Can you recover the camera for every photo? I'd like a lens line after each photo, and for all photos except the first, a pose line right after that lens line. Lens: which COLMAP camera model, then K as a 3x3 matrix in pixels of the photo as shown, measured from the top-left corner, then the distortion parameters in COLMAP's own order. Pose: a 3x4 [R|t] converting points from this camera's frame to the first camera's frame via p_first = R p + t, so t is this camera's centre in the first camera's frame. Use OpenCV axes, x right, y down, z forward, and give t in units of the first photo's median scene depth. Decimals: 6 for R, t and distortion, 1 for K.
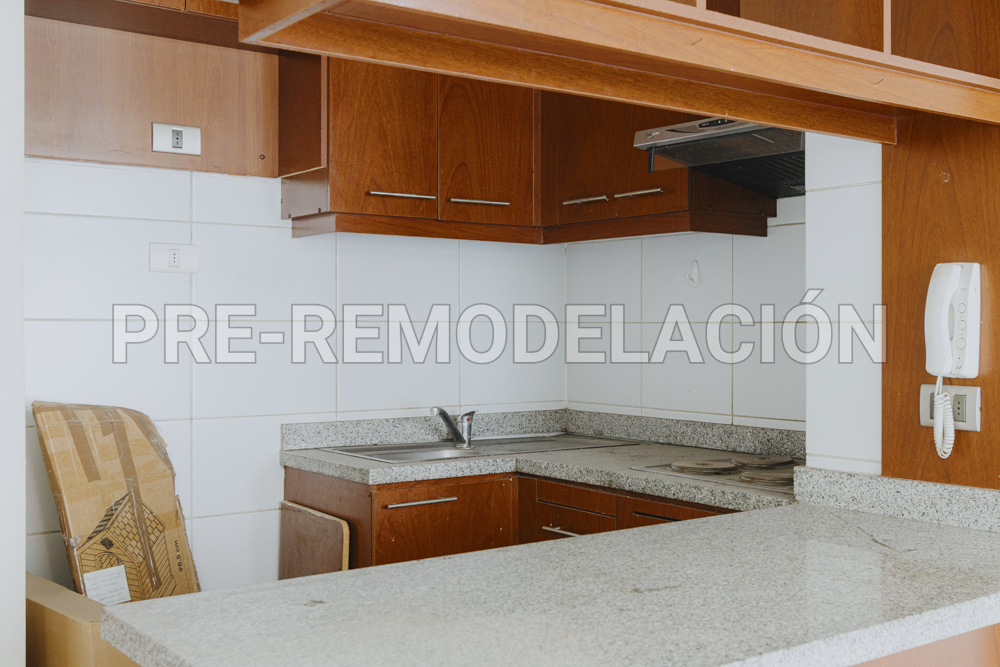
lens RADIAL K [[1165.5, 0, 652.8], [0, 1165.5, 330.4], [0, 0, 1]] dist [0.028458, 0.000000]
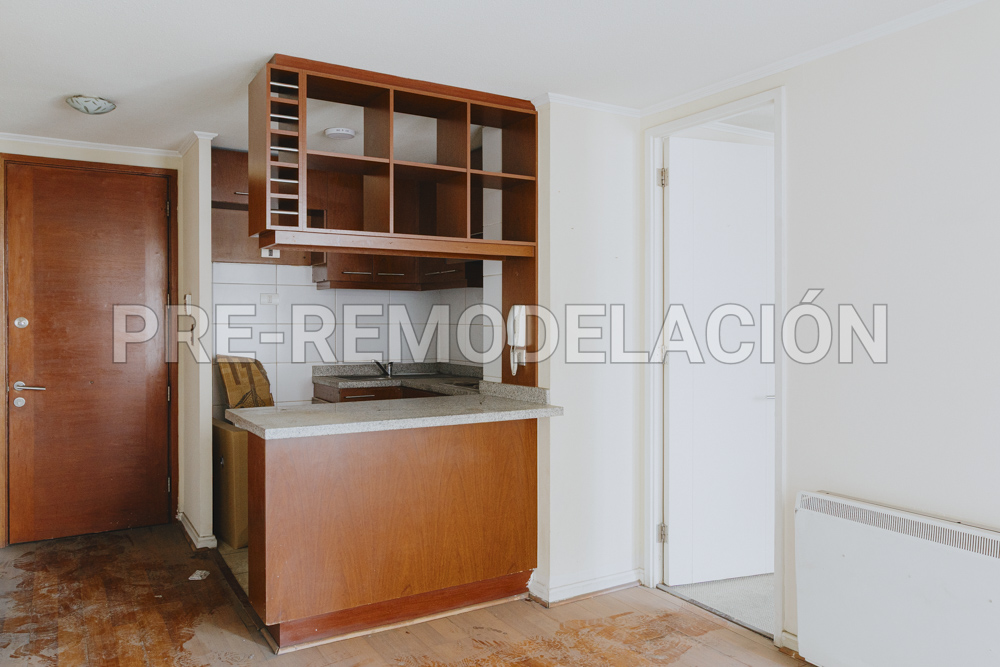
lens RADIAL K [[730.9, 0, 493.9], [0, 730.9, 331.8], [0, 0, 1]] dist [-0.008302, 0.012632]
pose [[0.987251, 0.002868, -0.159145, 0.332866], [-0.001344, 0.999952, 0.009684, -0.007392], [0.159165, -0.009347, 0.987208, -0.499634]]
